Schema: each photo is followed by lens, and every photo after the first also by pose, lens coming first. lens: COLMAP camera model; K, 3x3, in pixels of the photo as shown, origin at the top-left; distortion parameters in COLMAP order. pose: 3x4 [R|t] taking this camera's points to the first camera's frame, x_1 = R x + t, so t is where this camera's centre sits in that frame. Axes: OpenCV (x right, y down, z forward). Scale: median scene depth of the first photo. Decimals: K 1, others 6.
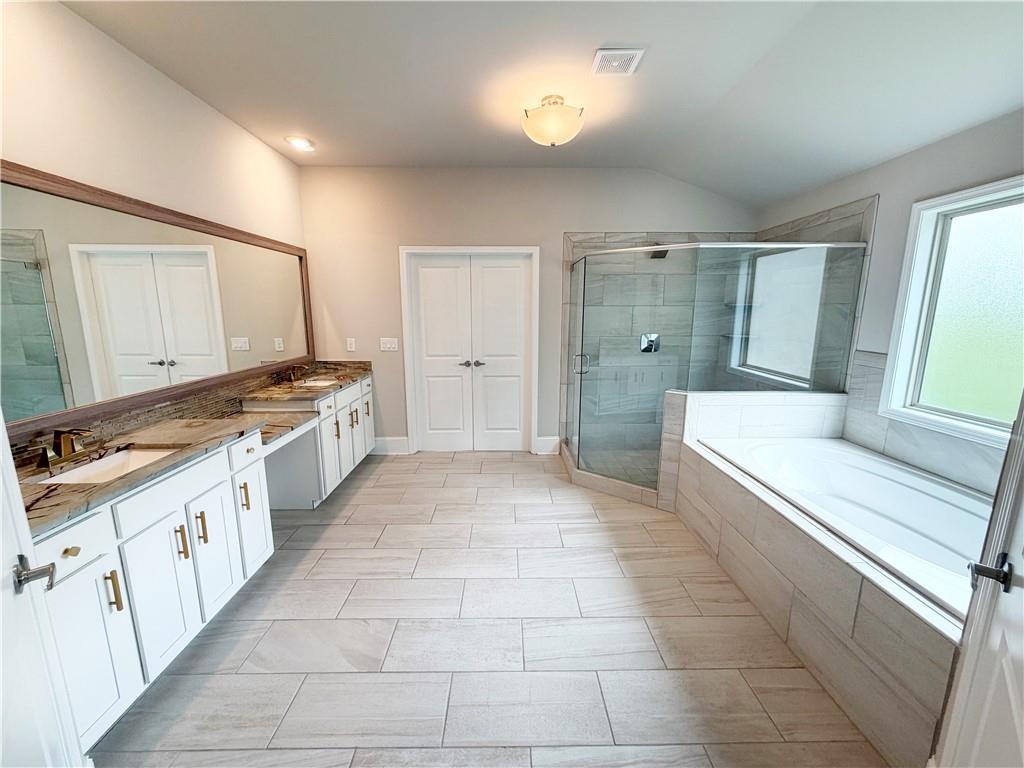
lens RADIAL K [[411.9, 0, 511.9], [0, 411.9, 383.8], [0, 0, 1]] dist [0.001691, -0.000019]
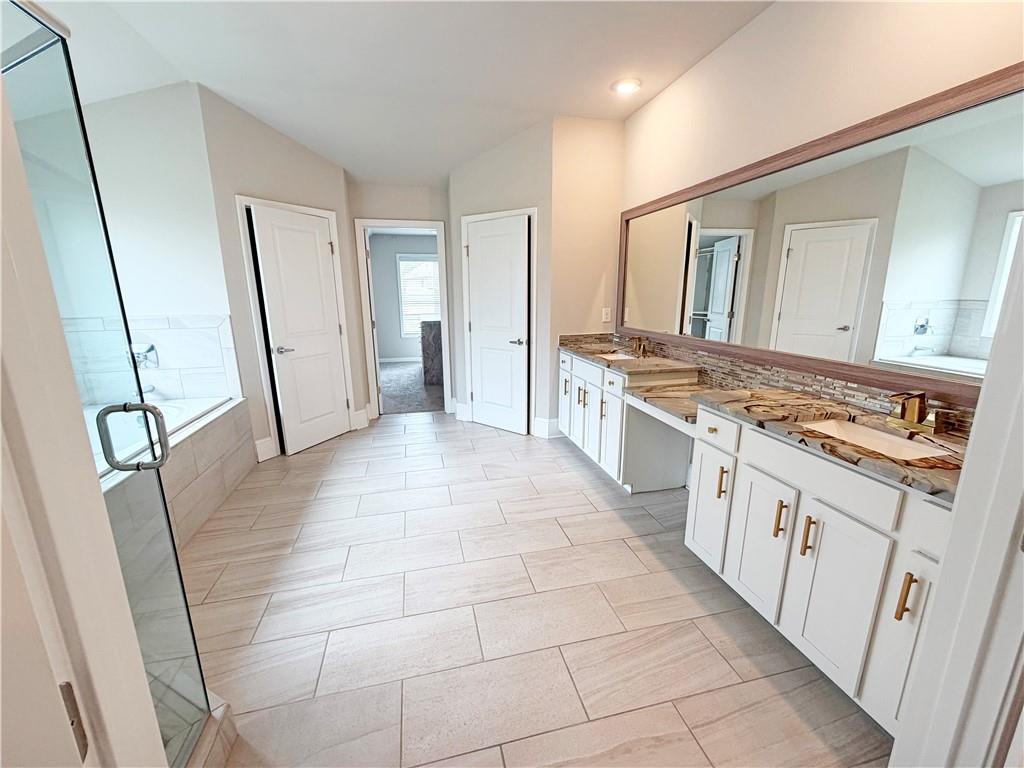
lens RADIAL K [[411.9, 0, 510.9], [0, 411.9, 383.1], [0, 0, 1]] dist [0.001691, -0.000019]
pose [[-0.975994, 0.065254, -0.207791, -0.047155], [-0.022150, 0.919375, 0.392758, -0.257242], [0.216667, 0.387932, -0.895859, 1.599345]]
